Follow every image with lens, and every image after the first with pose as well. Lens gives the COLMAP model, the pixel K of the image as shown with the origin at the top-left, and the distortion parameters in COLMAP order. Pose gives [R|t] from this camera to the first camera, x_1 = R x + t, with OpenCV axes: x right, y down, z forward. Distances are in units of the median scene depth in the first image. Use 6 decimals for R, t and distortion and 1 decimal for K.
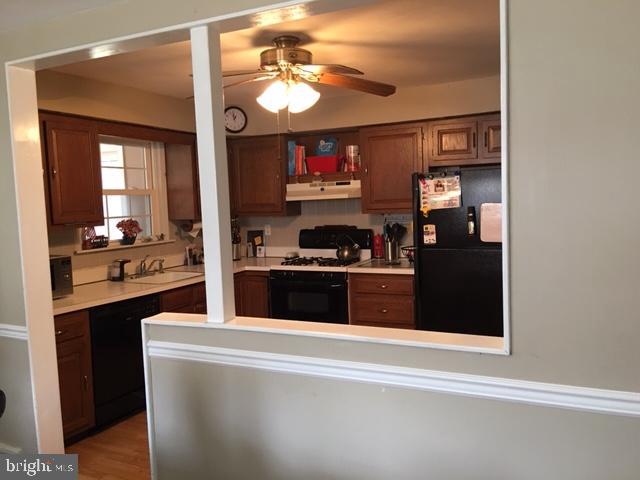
lens RADIAL K [[542.9, 0, 320.0], [0, 542.9, 240.0], [0, 0, 1]] dist [0.095709, -0.180320]
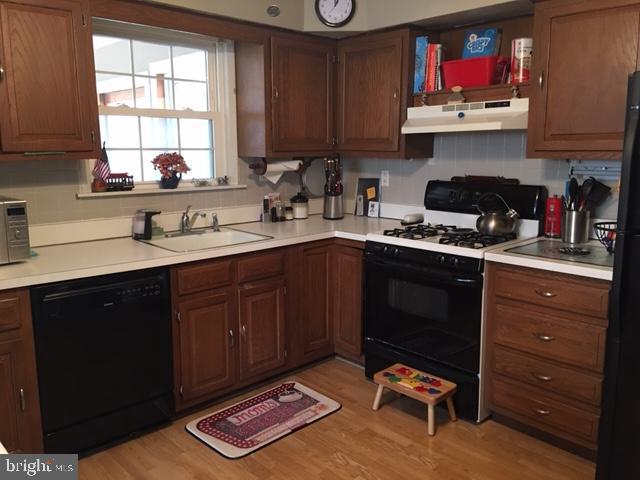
lens RADIAL K [[542.9, 0, 320.0], [0, 542.9, 240.0], [0, 0, 1]] dist [0.095709, -0.180320]
pose [[0.936830, 0.091891, -0.337498, 0.074183], [-0.057661, 0.992246, 0.110104, -0.013643], [0.344999, -0.083688, 0.934865, 0.363445]]
